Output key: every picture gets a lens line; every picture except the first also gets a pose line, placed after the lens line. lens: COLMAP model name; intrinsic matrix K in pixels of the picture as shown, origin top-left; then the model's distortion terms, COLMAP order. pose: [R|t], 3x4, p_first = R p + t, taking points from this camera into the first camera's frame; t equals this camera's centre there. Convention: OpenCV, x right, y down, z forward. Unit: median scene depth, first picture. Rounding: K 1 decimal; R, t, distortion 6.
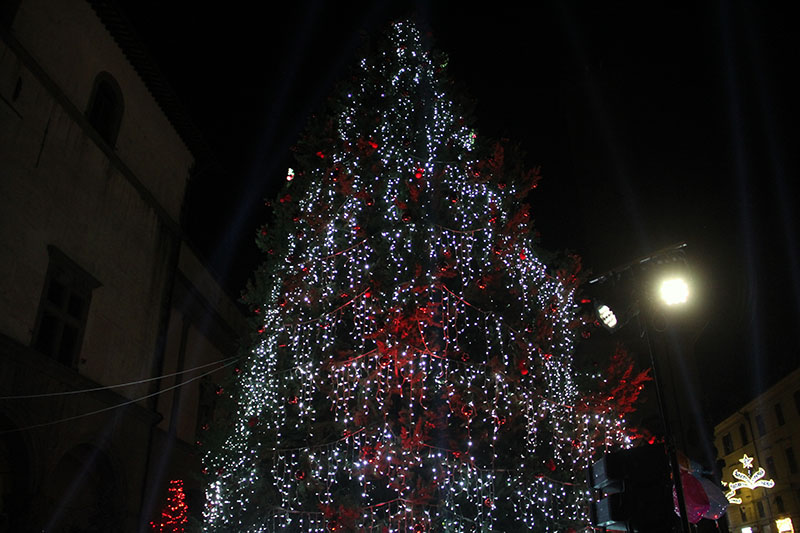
lens RADIAL K [[658.6, 0, 400.0], [0, 658.6, 266.5], [0, 0, 1]] dist [-0.184290, 0.148021]
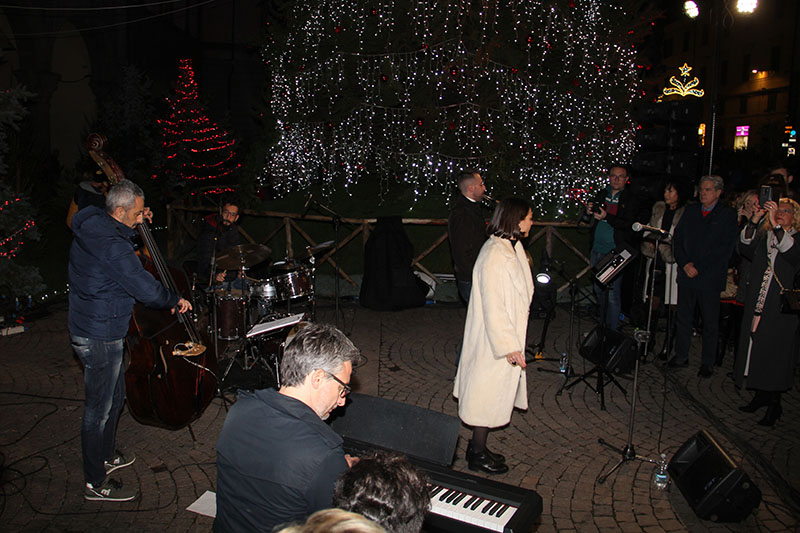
lens RADIAL K [[681.1, 0, 400.0], [0, 681.1, 266.5], [0, 0, 1]] dist [-0.174611, 0.128632]
pose [[0.992806, 0.030302, 0.115833, -0.256196], [-0.092902, 0.805253, 0.585608, -0.135342], [-0.075530, -0.592157, 0.802275, -0.233144]]
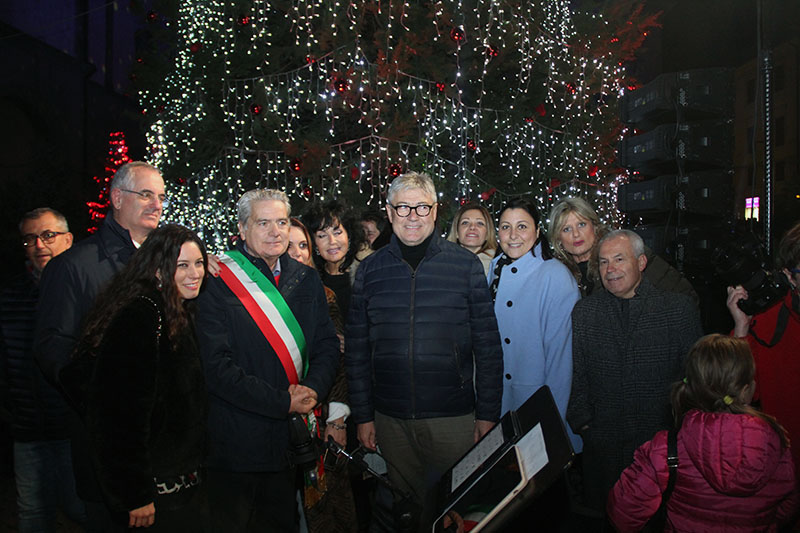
lens RADIAL K [[656.7, 0, 400.0], [0, 656.7, 266.5], [0, 0, 1]] dist [-0.115145, 0.006301]
pose [[0.996475, 0.012348, 0.082972, -0.032203], [-0.050650, 0.877022, 0.477774, 0.084896], [-0.066869, -0.480292, 0.874556, 0.134016]]
